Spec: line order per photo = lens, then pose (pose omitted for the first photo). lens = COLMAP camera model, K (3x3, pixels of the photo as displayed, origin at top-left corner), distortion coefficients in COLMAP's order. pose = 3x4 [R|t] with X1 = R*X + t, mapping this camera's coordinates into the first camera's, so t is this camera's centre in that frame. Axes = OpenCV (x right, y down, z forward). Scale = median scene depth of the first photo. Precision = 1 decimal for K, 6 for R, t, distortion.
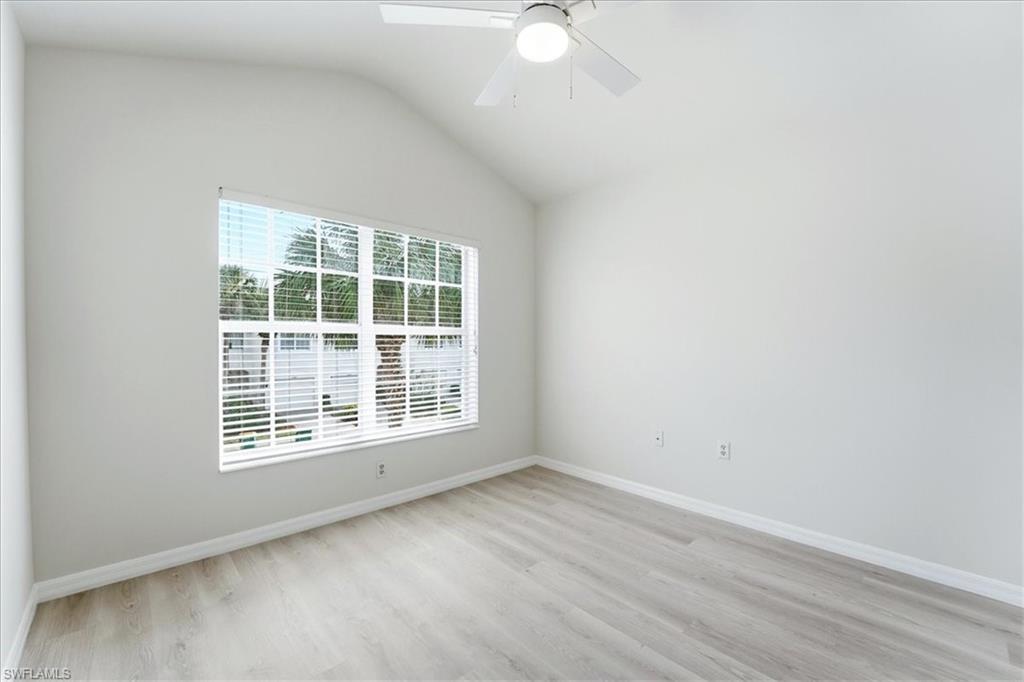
lens RADIAL K [[420.8, 0, 507.8], [0, 420.8, 338.7], [0, 0, 1]] dist [-0.023402, 0.000113]
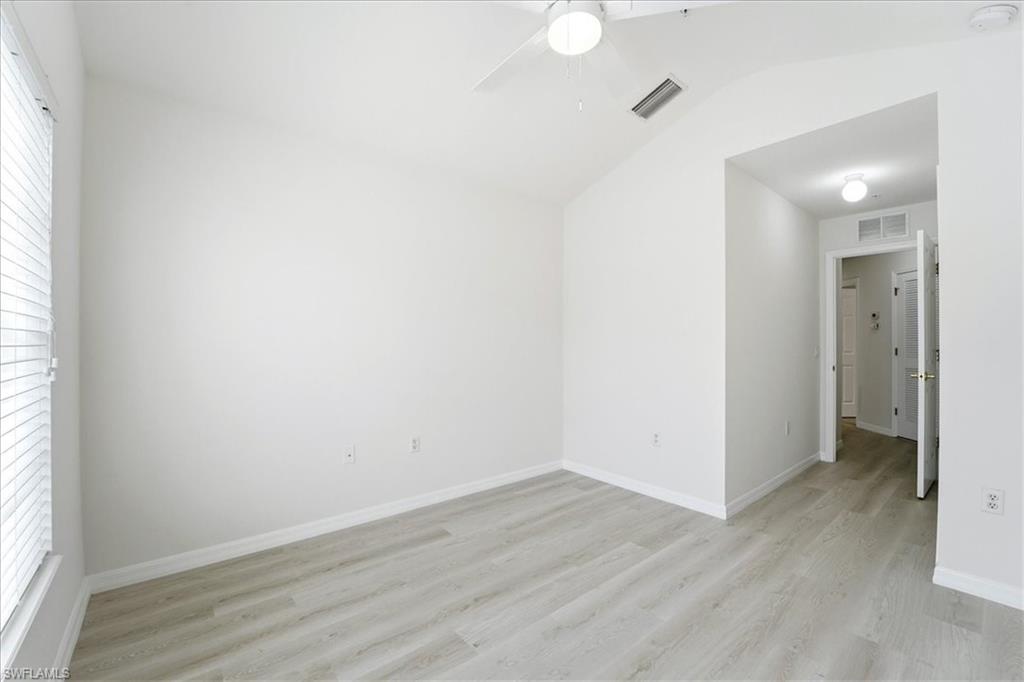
lens RADIAL K [[420.8, 0, 507.8], [0, 420.8, 338.7], [0, 0, 1]] dist [-0.023402, 0.000113]
pose [[0.050970, 0.008488, 0.998664, -0.569291], [-0.006658, 0.999945, -0.008159, 0.003035], [-0.998678, -0.006234, 0.051023, 0.728743]]
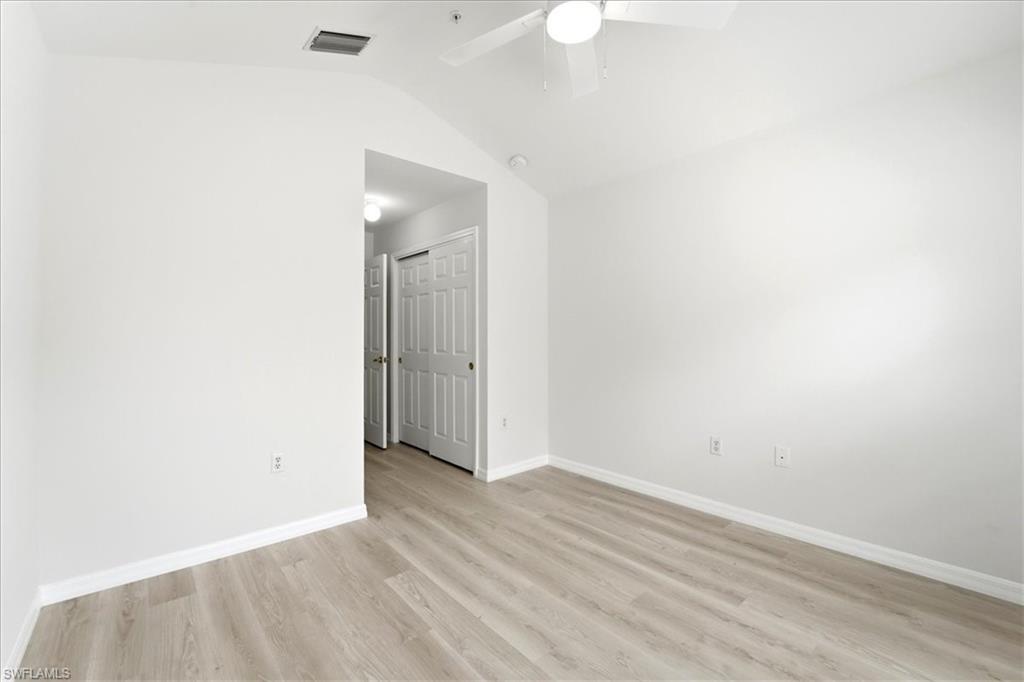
lens RADIAL K [[420.8, 0, 507.8], [0, 420.8, 338.7], [0, 0, 1]] dist [-0.023402, 0.000113]
pose [[-0.999292, 0.004520, 0.037350, 0.124875], [0.004647, 0.999984, 0.003309, 0.001611], [-0.037334, 0.003480, -0.999297, 1.259367]]
